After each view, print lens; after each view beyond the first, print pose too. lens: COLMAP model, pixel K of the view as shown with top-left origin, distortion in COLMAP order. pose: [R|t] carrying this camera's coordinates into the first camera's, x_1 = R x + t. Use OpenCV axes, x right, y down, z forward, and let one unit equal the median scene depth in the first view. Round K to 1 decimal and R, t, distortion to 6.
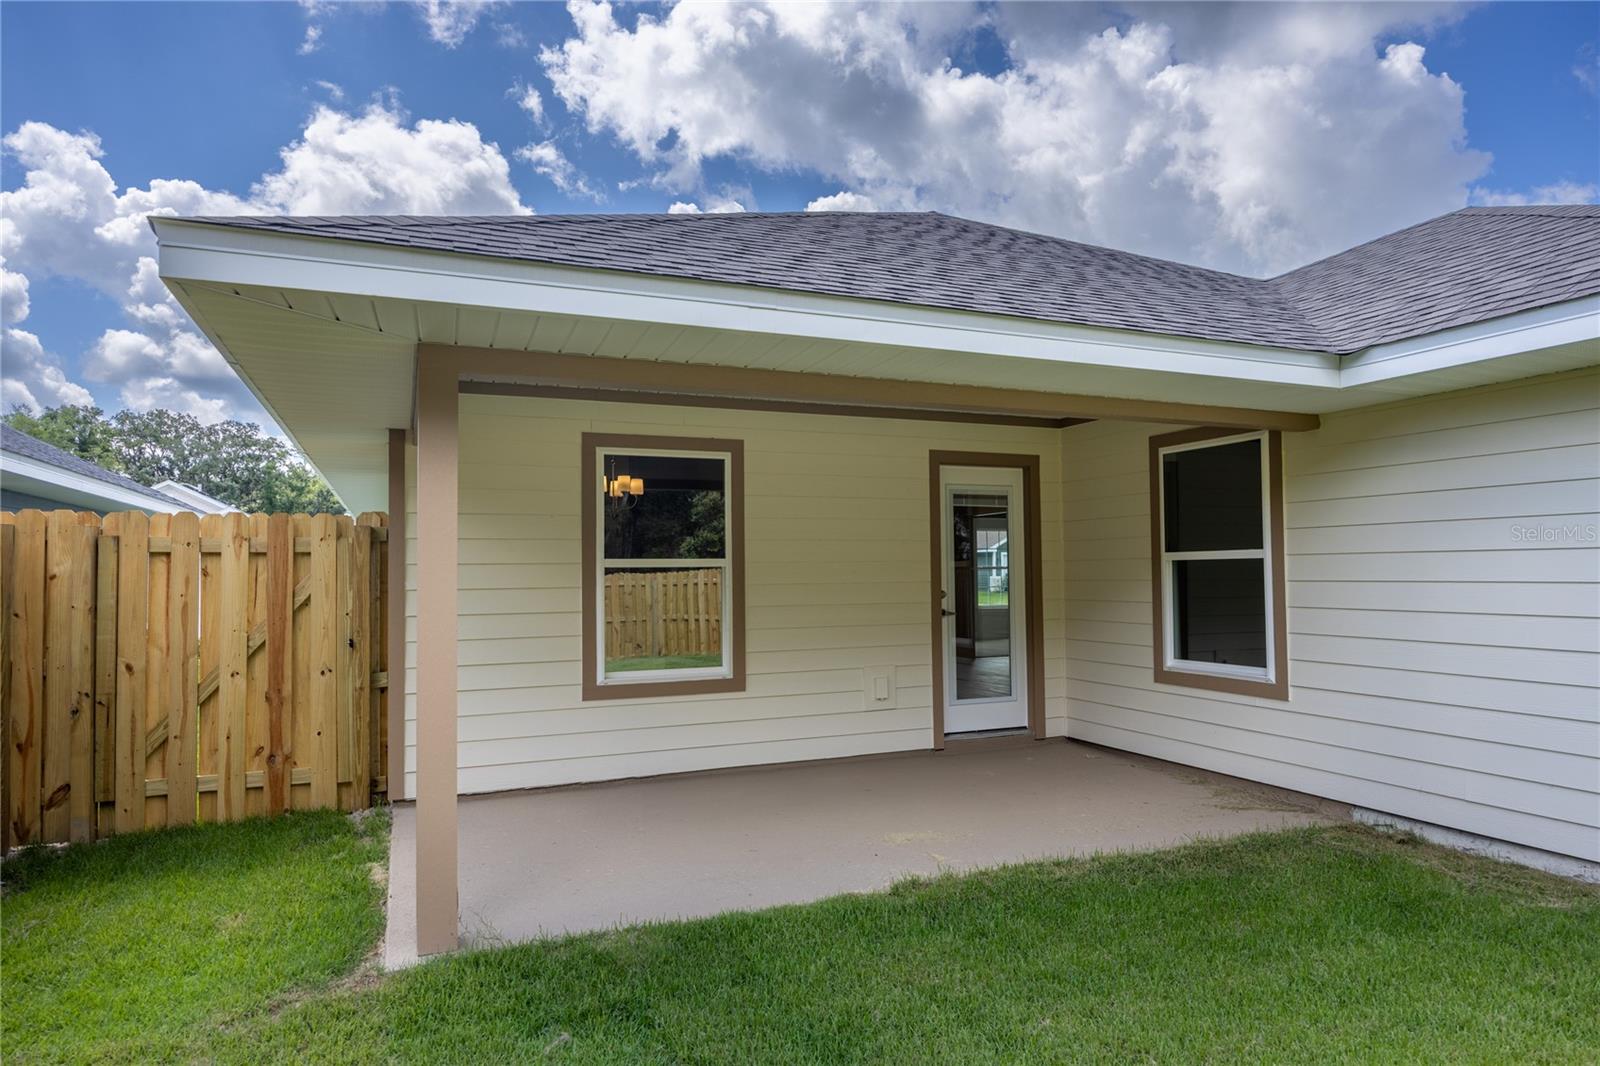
lens RADIAL K [[976.3, 0, 800.6], [0, 976.3, 537.2], [0, 0, 1]] dist [0.000854, 0.000244]
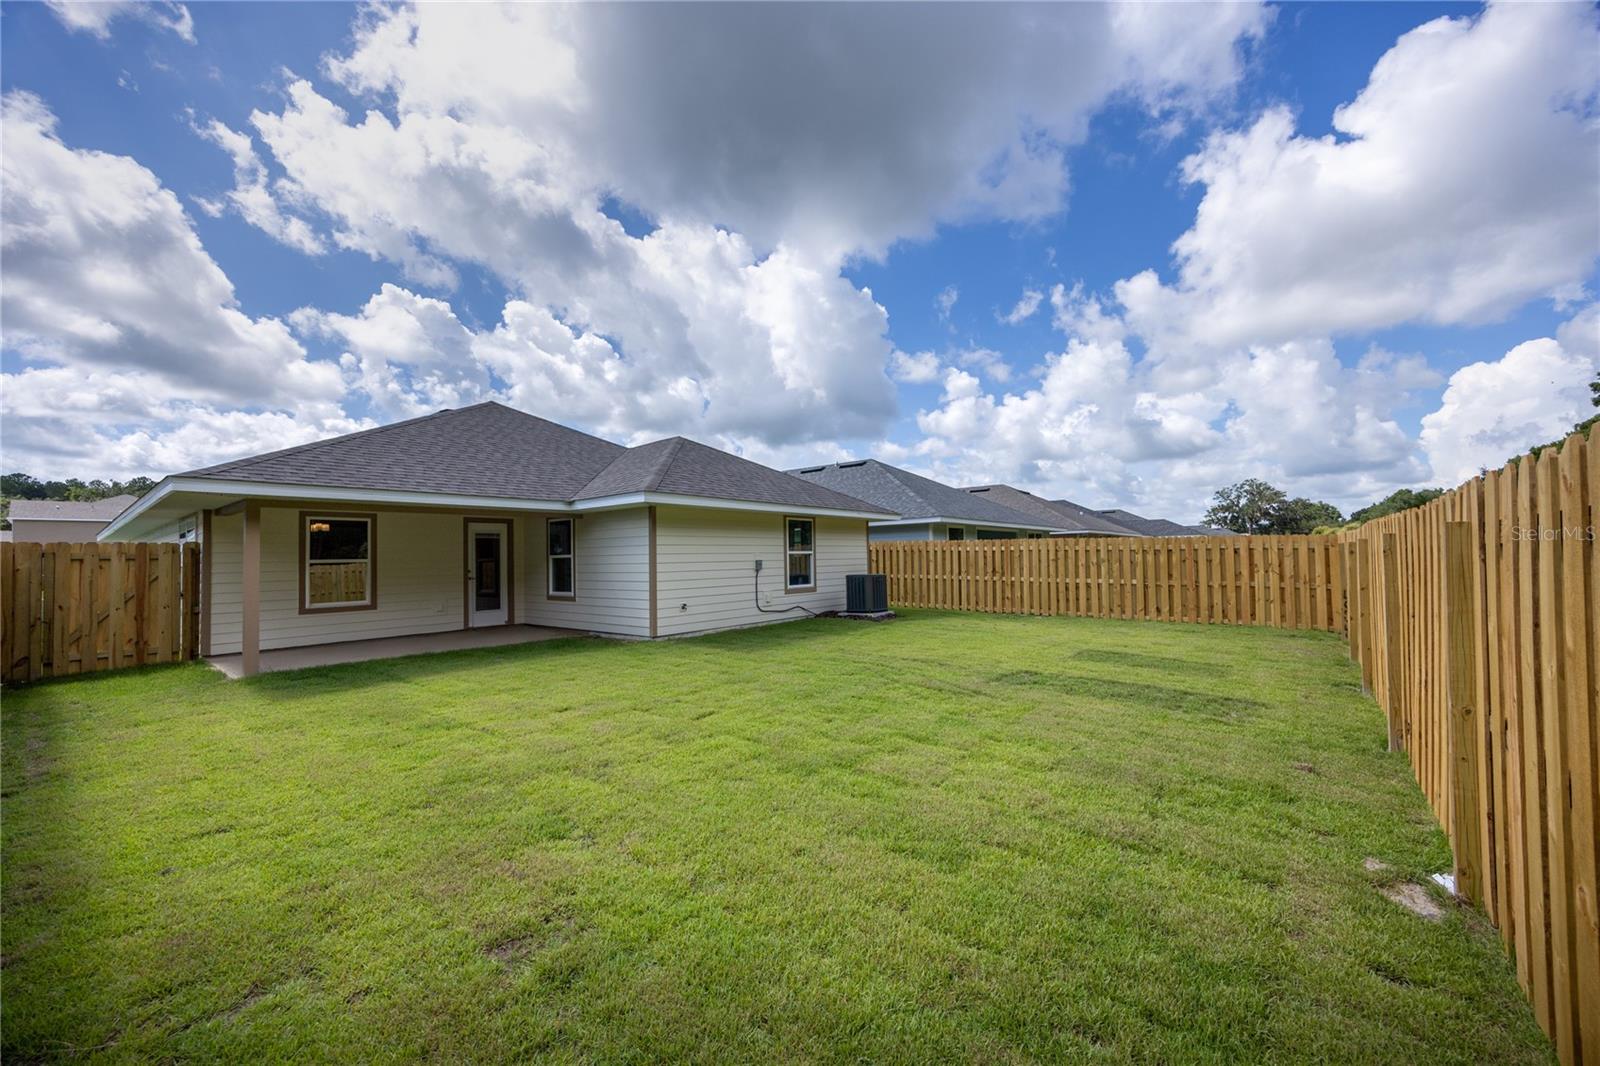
lens RADIAL K [[612.2, 0, 803.7], [0, 612.2, 535.6], [0, 0, 1]] dist [-0.000829, 0.000082]
pose [[0.879689, 0.008952, 0.475465, 0.191607], [-0.004755, 0.999938, -0.010029, -0.033975], [-0.475526, 0.006561, 0.879677, -1.126247]]
